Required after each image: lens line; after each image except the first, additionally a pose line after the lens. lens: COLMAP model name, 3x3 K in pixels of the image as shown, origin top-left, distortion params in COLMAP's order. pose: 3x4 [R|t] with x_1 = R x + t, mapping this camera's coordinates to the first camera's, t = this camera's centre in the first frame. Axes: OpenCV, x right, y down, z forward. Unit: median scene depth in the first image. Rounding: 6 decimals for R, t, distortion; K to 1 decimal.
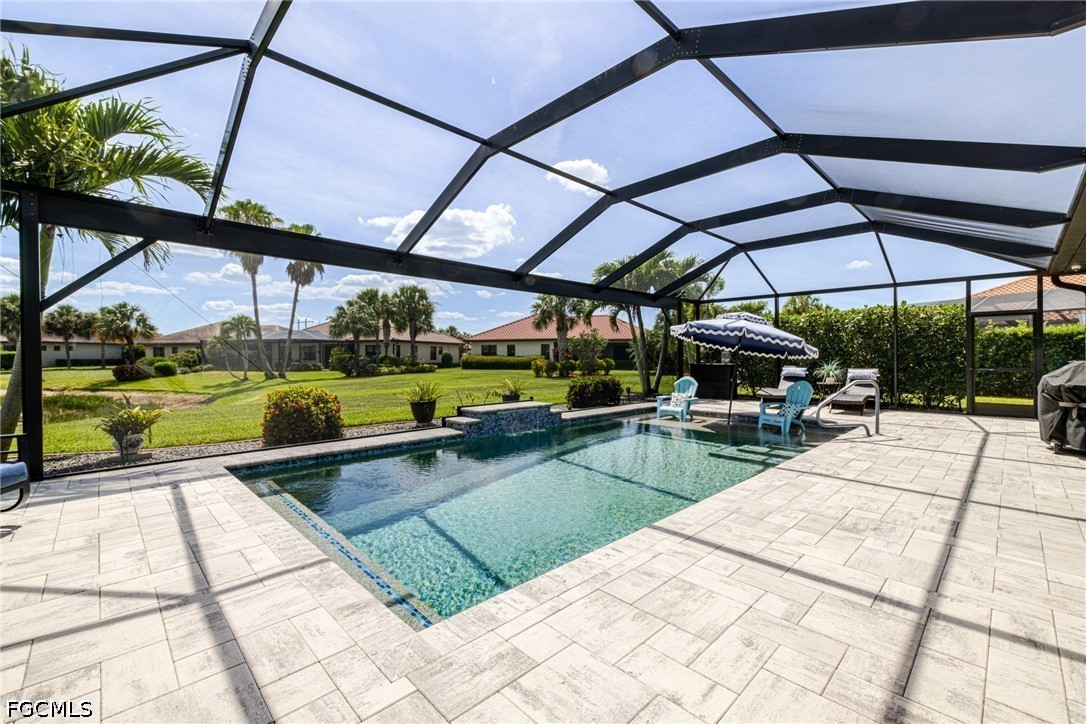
lens RADIAL K [[458.1, 0, 545.3], [0, 458.1, 361.5], [0, 0, 1]] dist [0.000899, 0.000130]
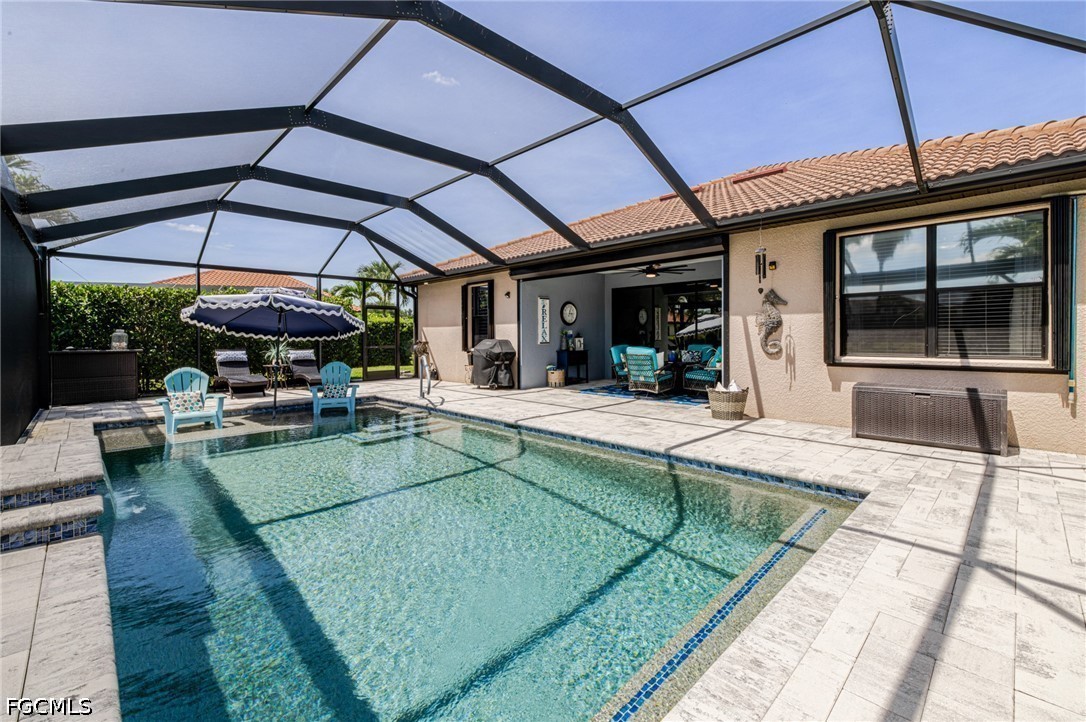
lens RADIAL K [[464.8, 0, 545.0], [0, 464.8, 341.2], [0, 0, 1]] dist [0.001252, 0.000620]
pose [[-0.002148, -0.009823, 0.999949, -1.312644], [0.017652, 0.999796, 0.009859, -0.015522], [-0.999842, 0.017673, -0.001974, 1.431027]]
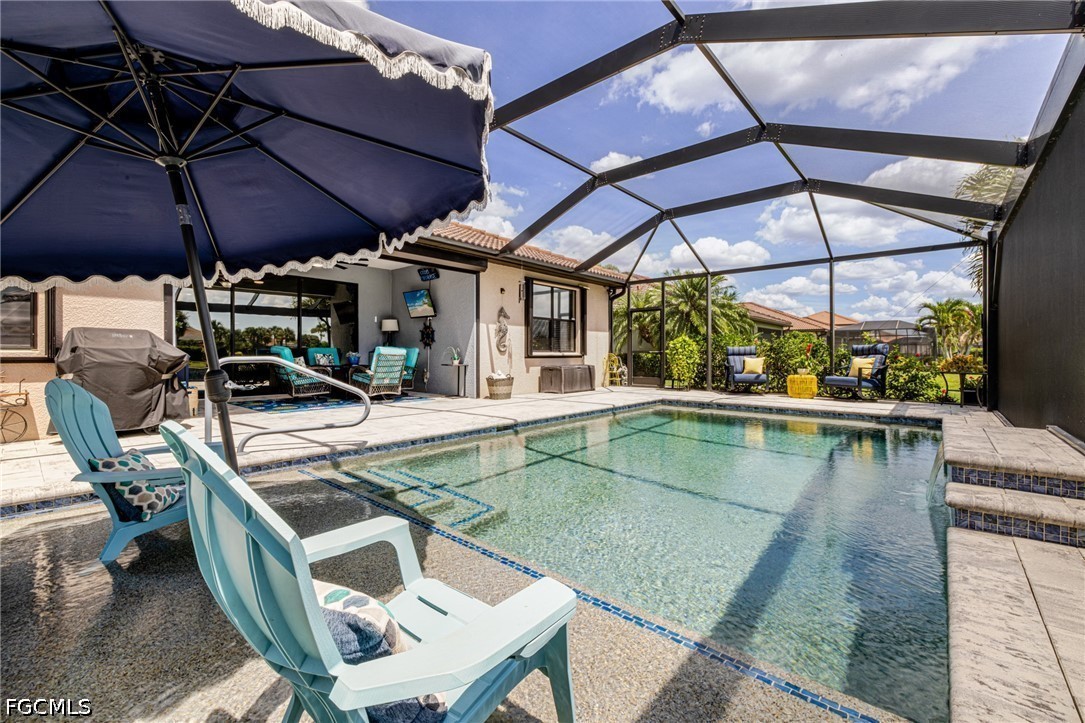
lens RADIAL K [[457.7, 0, 544.8], [0, 457.7, 361.0], [0, 0, 1]] dist [0.000899, 0.000130]
pose [[-0.996580, -0.003989, -0.082539, 0.888268], [-0.006591, 0.999489, 0.031274, 0.048654], [0.082372, 0.031711, -0.996097, 3.600590]]
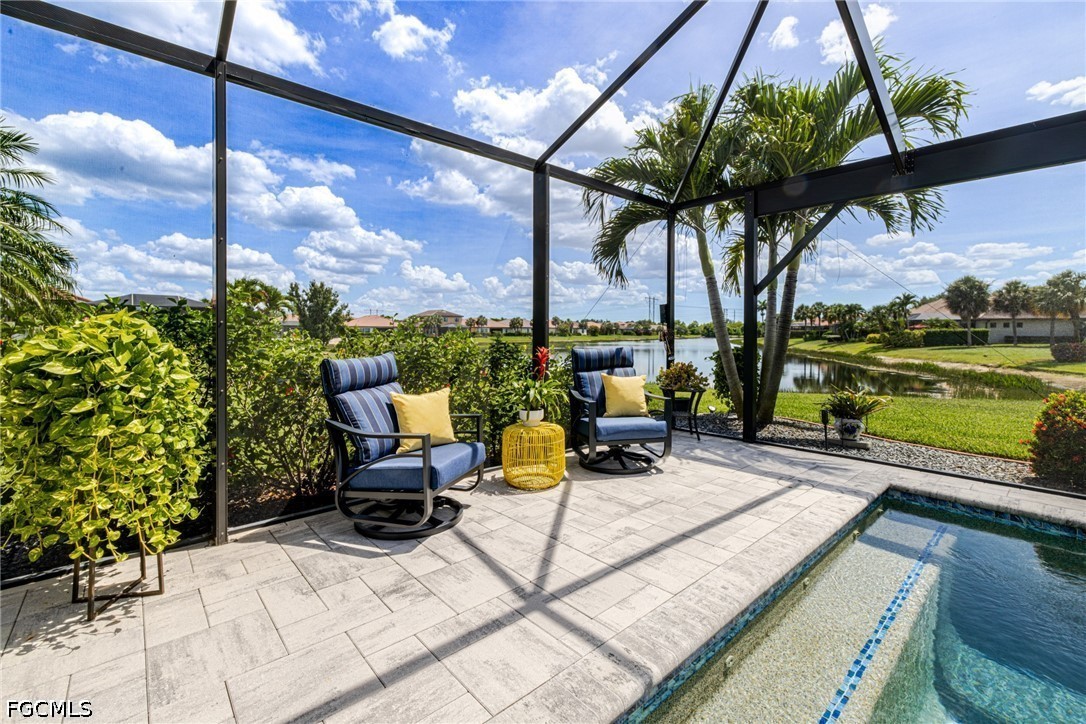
lens RADIAL K [[469.7, 0, 543.0], [0, 469.7, 333.7], [0, 0, 1]] dist [-0.000765, -0.000133]
pose [[-0.048383, 0.001406, -0.998828, 0.125851], [-0.011417, 0.999933, 0.001961, -0.011894], [0.998764, 0.011499, -0.048364, 0.758297]]
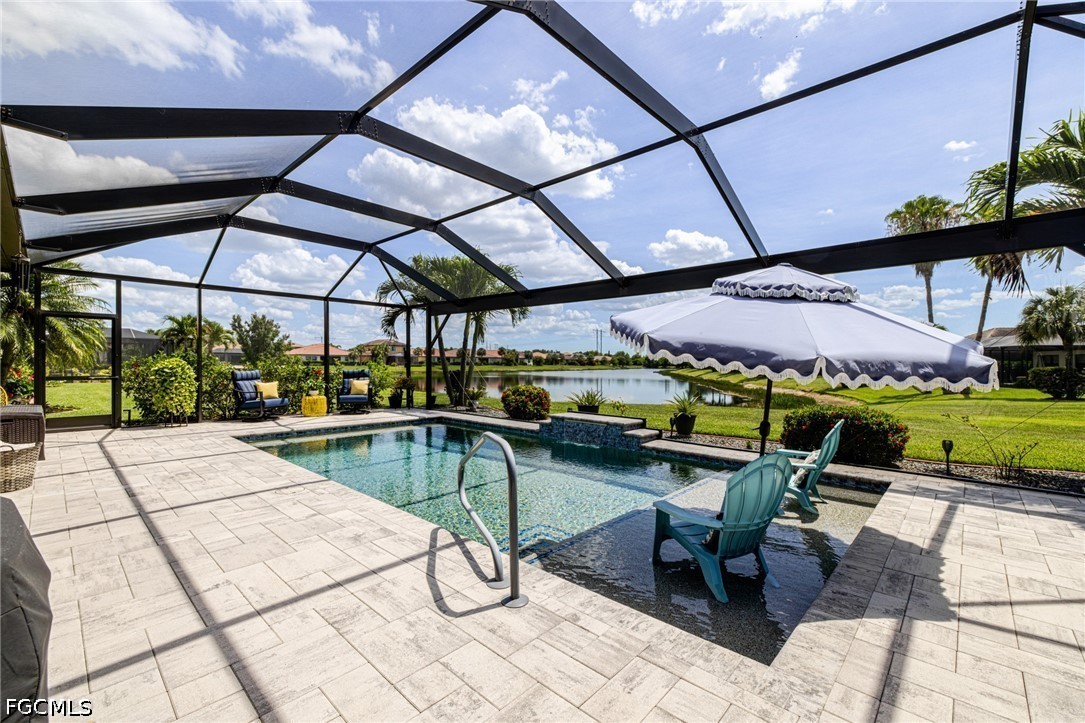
lens RADIAL K [[457.7, 0, 544.8], [0, 457.7, 361.0], [0, 0, 1]] dist [0.000899, 0.000130]
pose [[0.053449, -0.003747, -0.998564, 2.308817], [-0.019952, 0.999789, -0.004819, -0.045803], [0.998371, 0.020181, 0.053363, 2.151723]]
